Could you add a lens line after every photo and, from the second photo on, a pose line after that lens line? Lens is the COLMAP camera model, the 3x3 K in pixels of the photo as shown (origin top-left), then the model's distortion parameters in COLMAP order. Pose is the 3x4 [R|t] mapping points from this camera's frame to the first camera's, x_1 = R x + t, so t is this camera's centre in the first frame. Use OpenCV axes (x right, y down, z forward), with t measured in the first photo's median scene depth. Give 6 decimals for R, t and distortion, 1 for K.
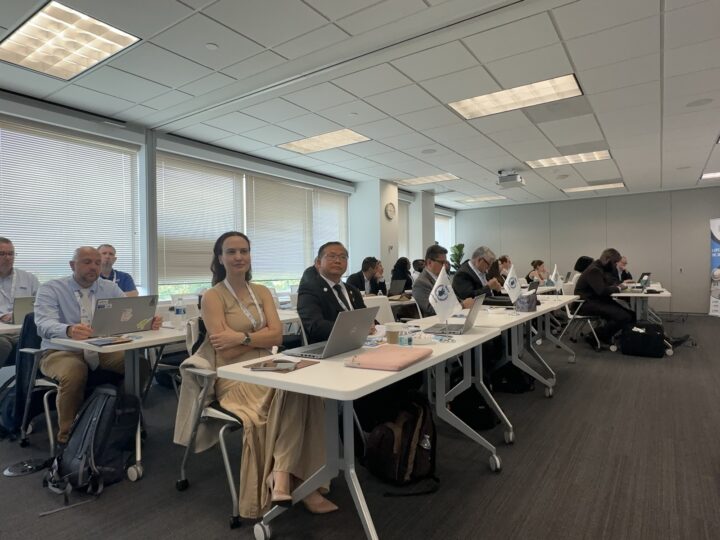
lens RADIAL K [[443.8, 0, 357.2], [0, 443.8, 271.3], [0, 0, 1]] dist [-0.004714, 0.000358]
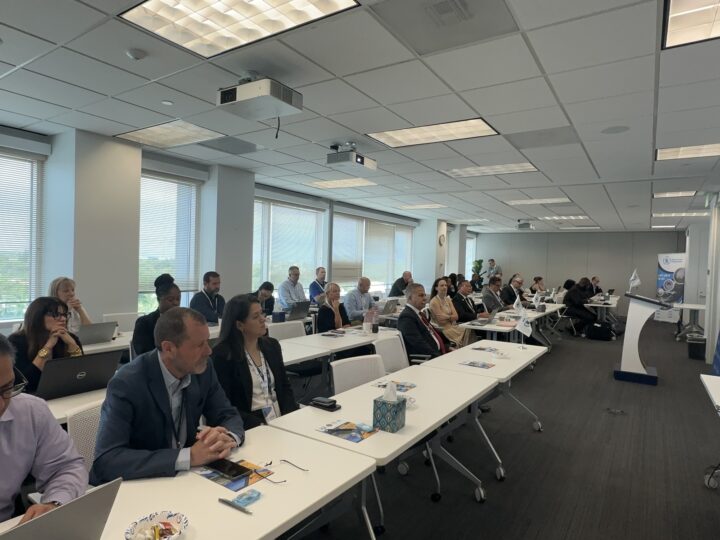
lens RADIAL K [[443.8, 0, 360.3], [0, 443.8, 269.6], [0, 0, 1]] dist [-0.004496, 0.000288]
pose [[0.998637, 0.045537, 0.025505, -0.313611], [-0.045801, 0.998902, 0.009864, -0.054315], [-0.025027, -0.011019, 0.999626, -0.635750]]
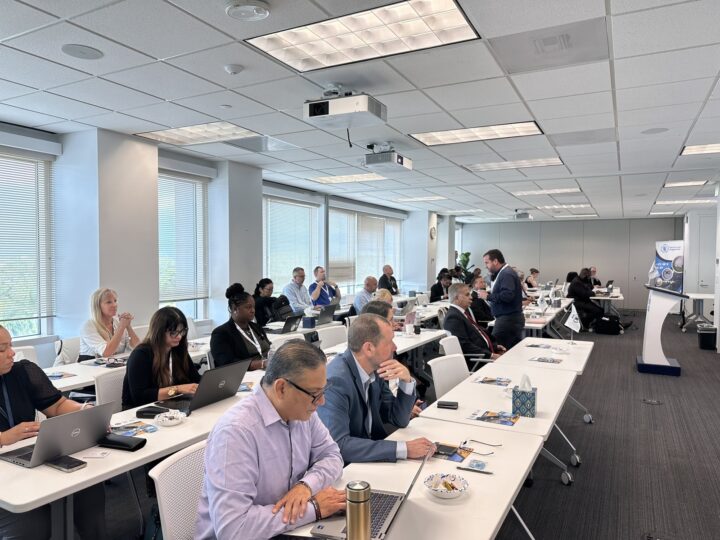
lens RADIAL K [[509.4, 0, 358.2], [0, 509.4, 273.3], [0, 0, 1]] dist [0.096171, -0.141282]
pose [[0.992263, 0.014999, 0.123248, -0.472664], [-0.018157, 0.999534, 0.024537, -0.063352], [-0.122822, -0.026585, 0.992073, -0.724039]]
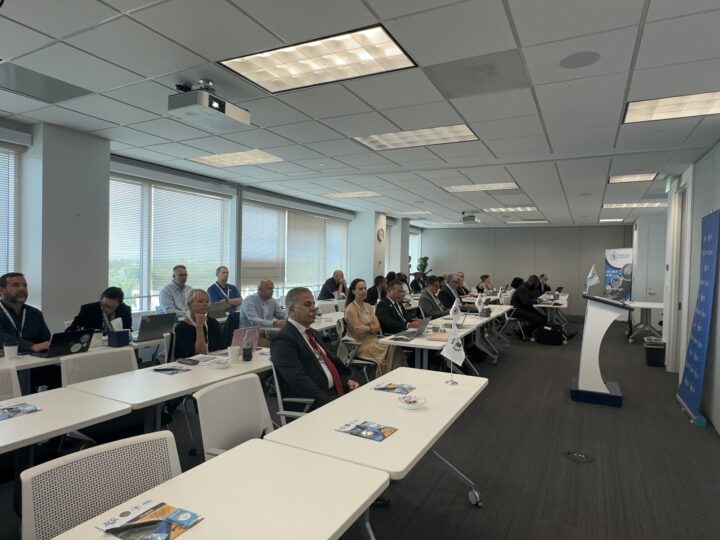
lens RADIAL K [[443.3, 0, 365.3], [0, 443.3, 271.8], [0, 0, 1]] dist [-0.005657, 0.000001]
pose [[0.990083, 0.033974, 0.136312, -0.200991], [-0.035946, 0.999281, 0.012027, -0.055315], [-0.135806, -0.016808, 0.990593, -0.410117]]
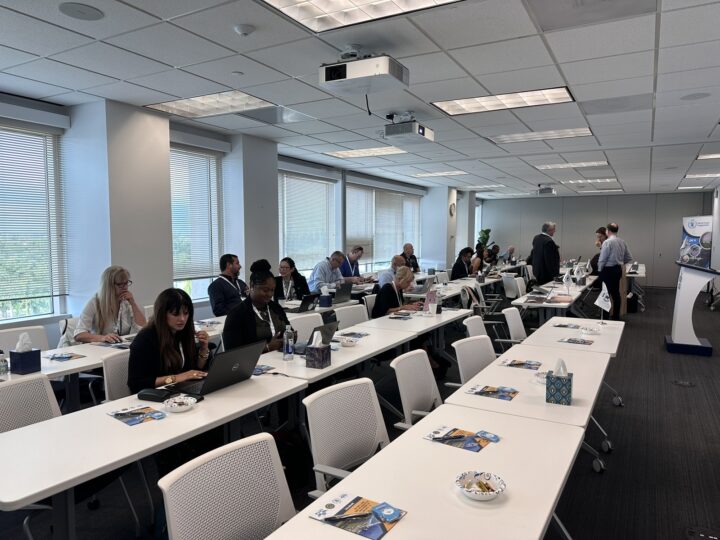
lens RADIAL K [[508.3, 0, 362.5], [0, 508.3, 271.3], [0, 0, 1]] dist [0.085924, -0.111884]
pose [[0.995084, 0.008810, 0.098647, -0.471486], [-0.015207, 0.997816, 0.064278, -0.061235], [-0.097865, -0.065462, 0.993044, -0.690799]]
